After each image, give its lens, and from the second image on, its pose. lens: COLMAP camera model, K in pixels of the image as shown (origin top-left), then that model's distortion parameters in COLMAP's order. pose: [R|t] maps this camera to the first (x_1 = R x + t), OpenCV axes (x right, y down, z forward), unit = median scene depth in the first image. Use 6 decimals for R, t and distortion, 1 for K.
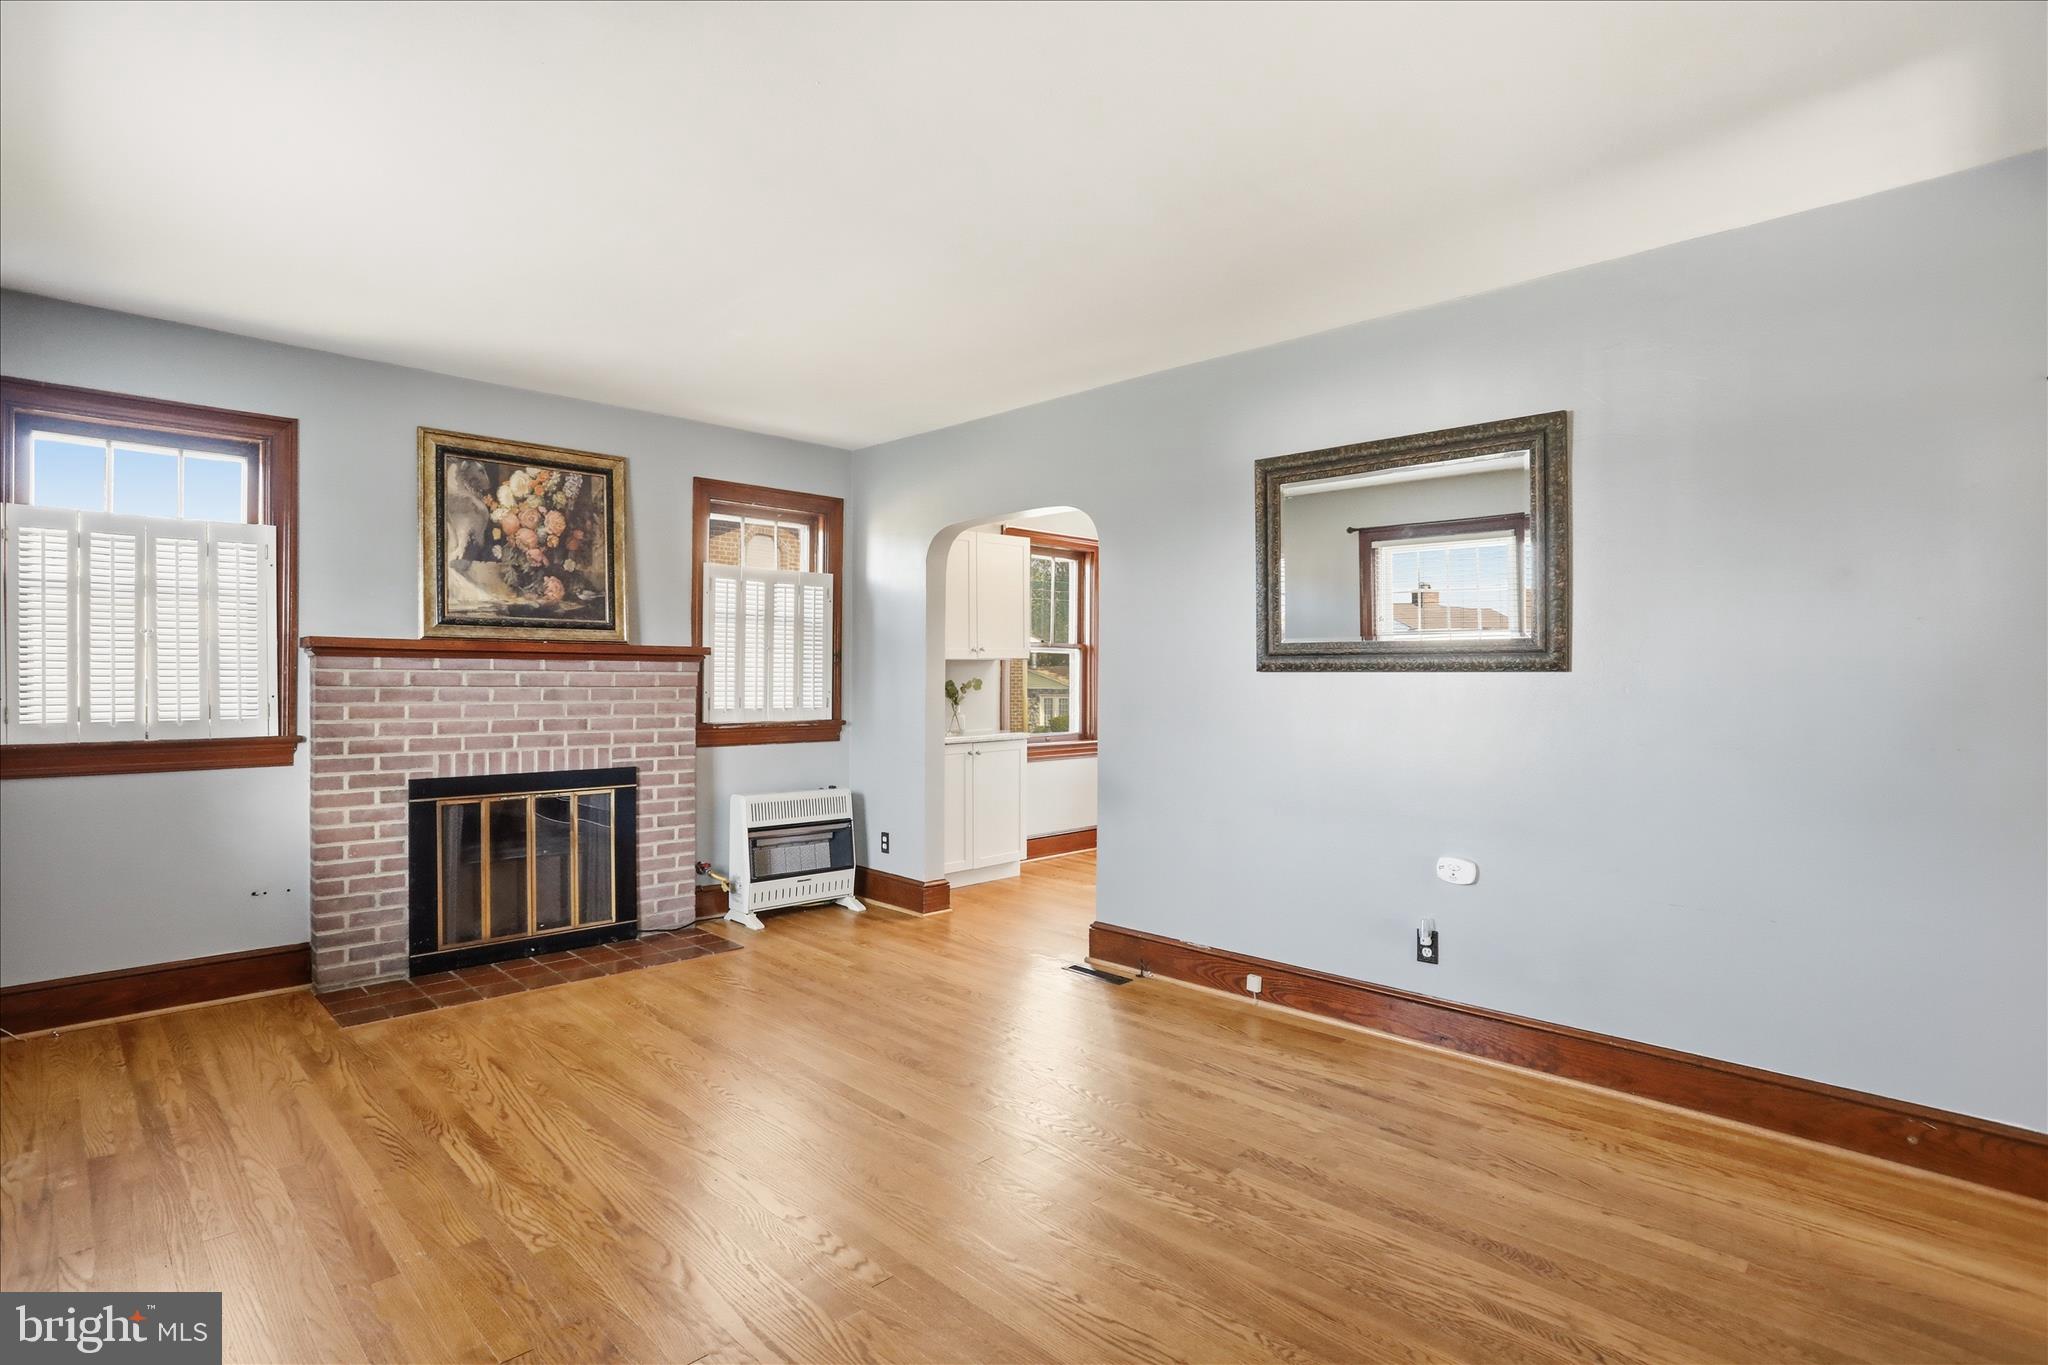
lens RADIAL K [[1007.1, 0, 1029.8], [0, 1007.1, 676.6], [0, 0, 1]] dist [-0.075939, 0.036648]
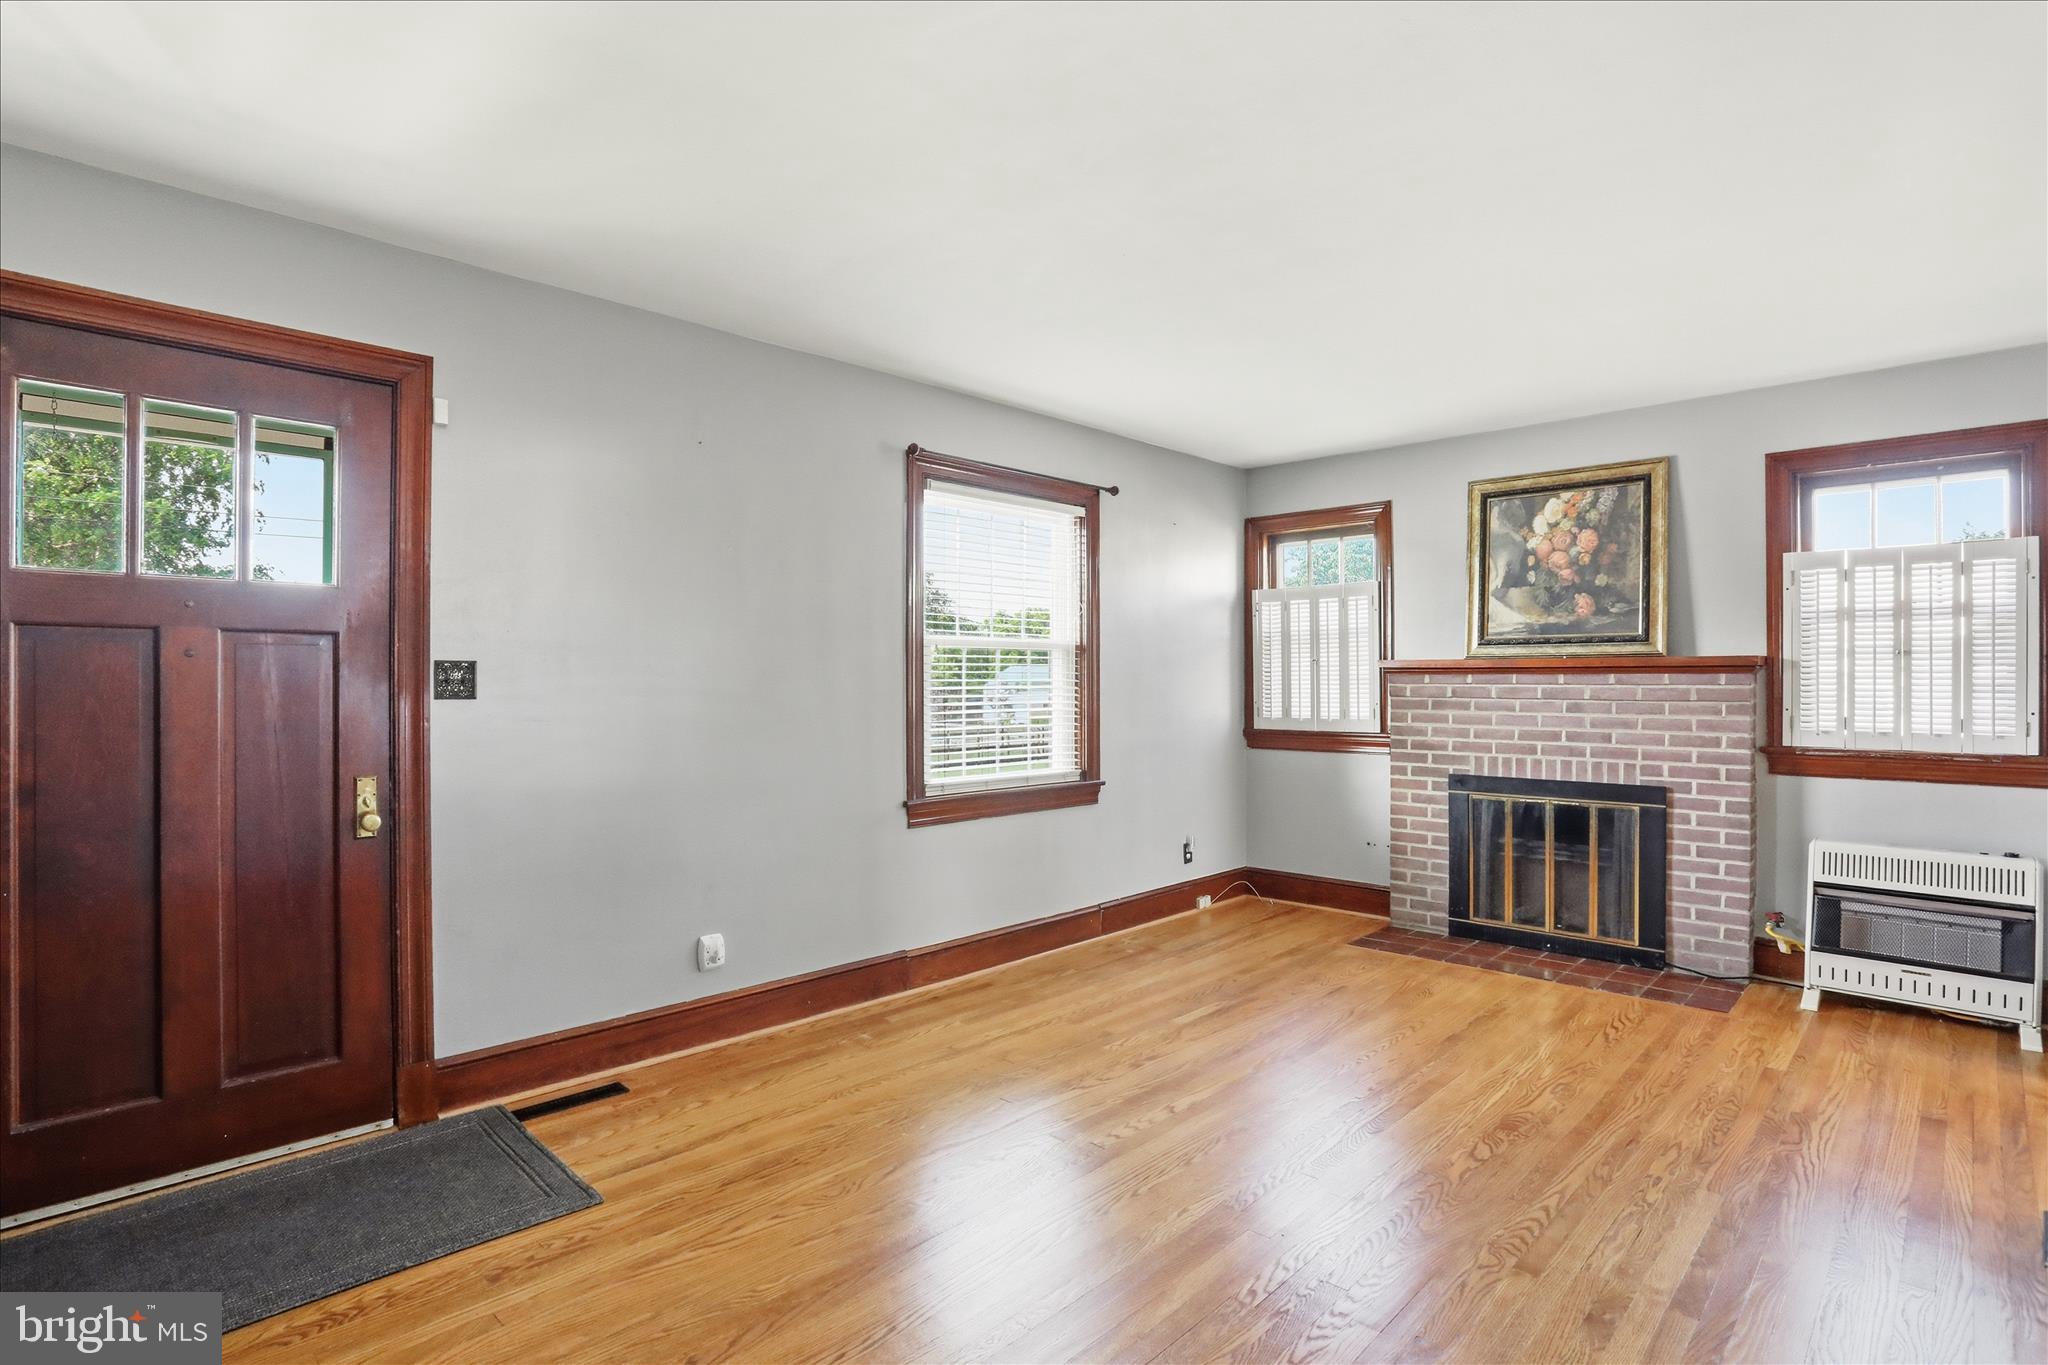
lens RADIAL K [[1034.7, 0, 1026.6], [0, 1034.7, 675.6], [0, 0, 1]] dist [-0.073110, 0.036554]
pose [[0.008553, -0.010174, -0.999912, 0.586708], [0.000263, 0.999948, -0.010172, -0.004519], [0.999963, -0.000175, 0.008555, 0.420783]]
